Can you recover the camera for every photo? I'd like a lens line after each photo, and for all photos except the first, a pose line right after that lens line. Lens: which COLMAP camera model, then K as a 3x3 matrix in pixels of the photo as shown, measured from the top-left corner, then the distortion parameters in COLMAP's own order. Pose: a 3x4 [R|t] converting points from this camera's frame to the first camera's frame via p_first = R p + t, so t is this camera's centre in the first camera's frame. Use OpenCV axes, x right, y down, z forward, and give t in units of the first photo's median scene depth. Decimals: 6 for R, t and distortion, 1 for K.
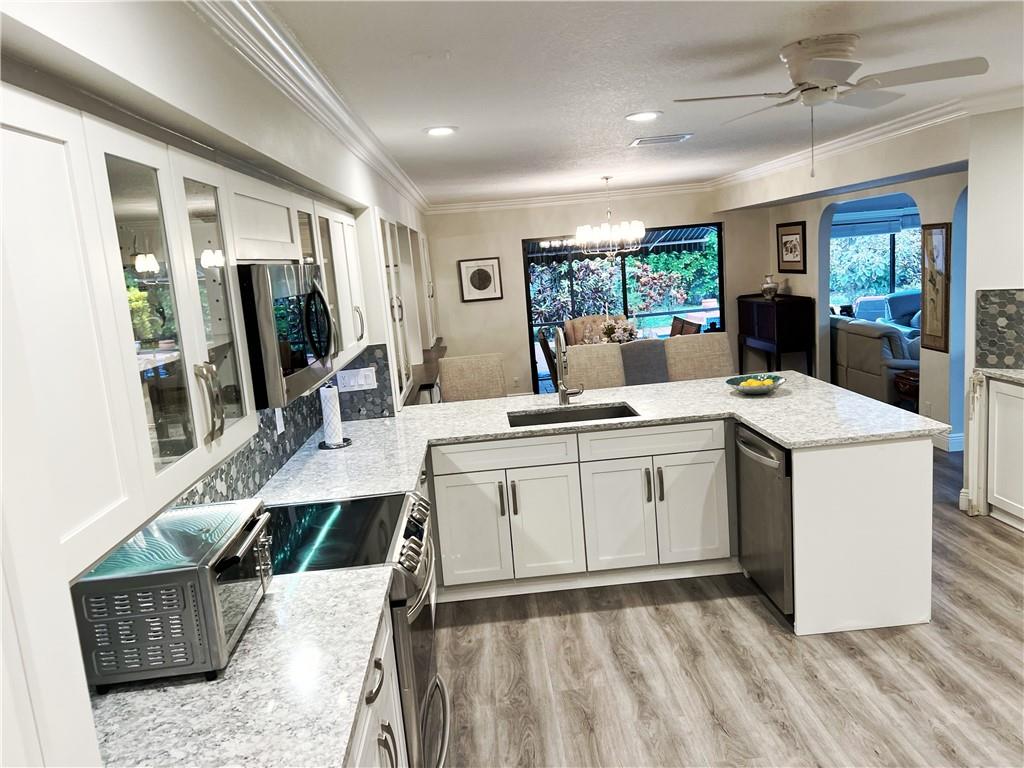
lens RADIAL K [[774.1, 0, 516.7], [0, 774.1, 383.3], [0, 0, 1]] dist [0.126053, -0.214056]
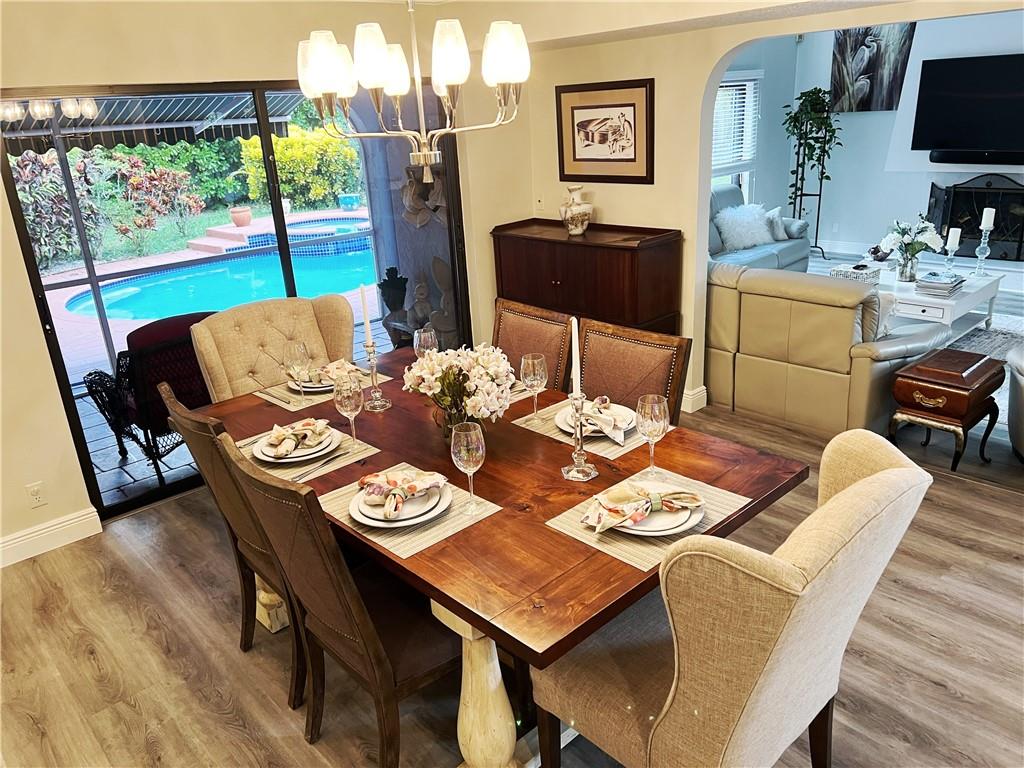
lens RADIAL K [[761.1, 0, 512.0], [0, 761.1, 384.0], [0, 0, 1]] dist [0.060783, -0.072646]
pose [[0.771576, -0.185689, 0.608432, -0.040504], [0.098442, 0.979780, 0.174183, -0.097283], [-0.628474, -0.074500, 0.774255, 0.591982]]
